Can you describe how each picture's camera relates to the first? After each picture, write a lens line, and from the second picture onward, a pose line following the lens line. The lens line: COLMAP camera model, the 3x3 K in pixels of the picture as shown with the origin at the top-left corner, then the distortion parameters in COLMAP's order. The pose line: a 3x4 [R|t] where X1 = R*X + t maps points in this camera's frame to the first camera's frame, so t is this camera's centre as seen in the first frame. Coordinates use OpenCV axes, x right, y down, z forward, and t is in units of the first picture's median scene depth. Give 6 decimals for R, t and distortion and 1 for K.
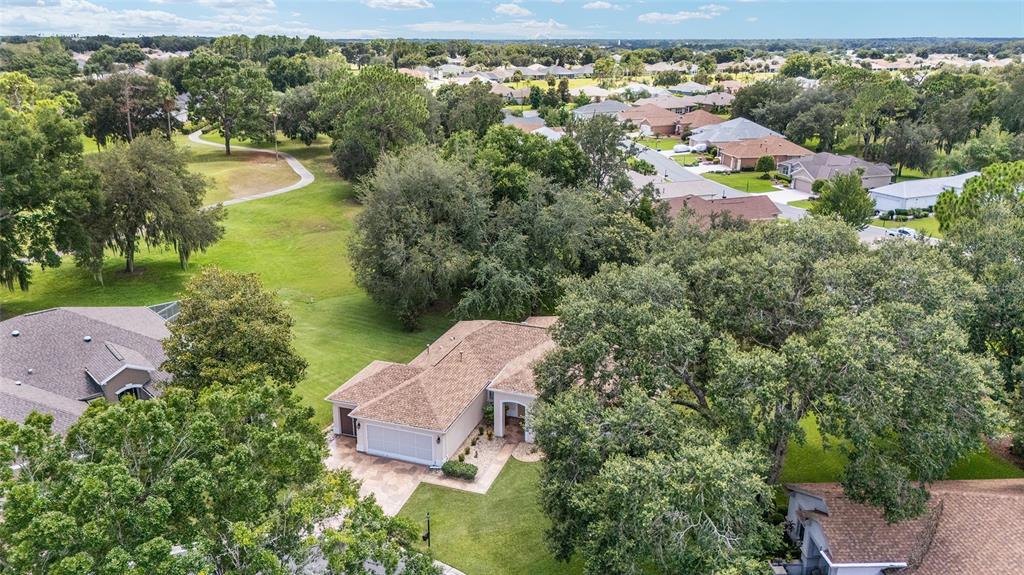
lens RADIAL K [[763.0, 0, 512.0], [0, 763.0, 287.5], [0, 0, 1]] dist [0.097442, -0.131428]
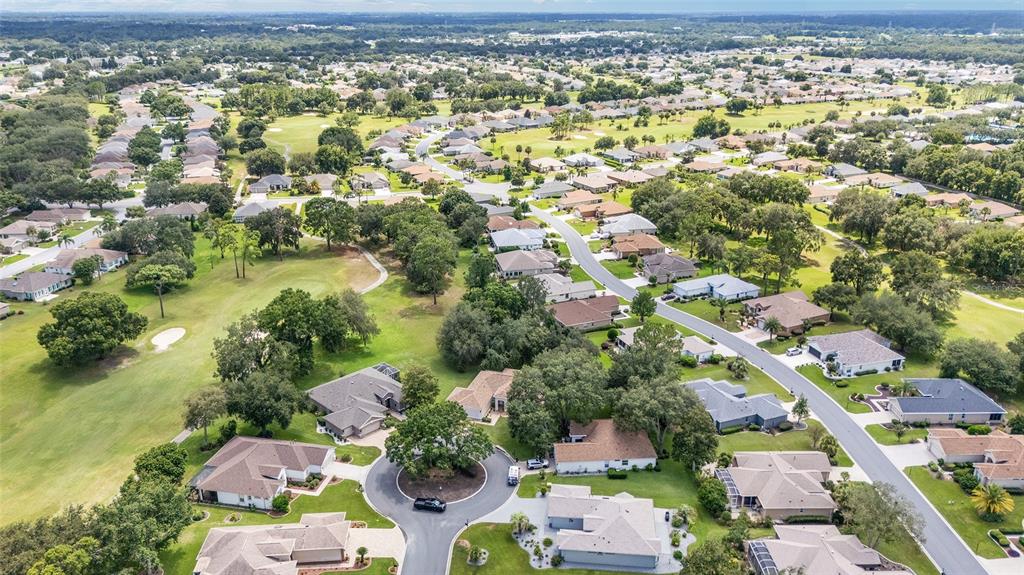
lens RADIAL K [[763.0, 0, 512.0], [0, 763.0, 287.5], [0, 0, 1]] dist [0.097442, -0.131428]
pose [[0.999394, -0.012388, 0.032543, -0.040849], [0.011226, 0.999300, 0.035673, -0.365837], [-0.032962, -0.035286, 0.998834, -1.847902]]
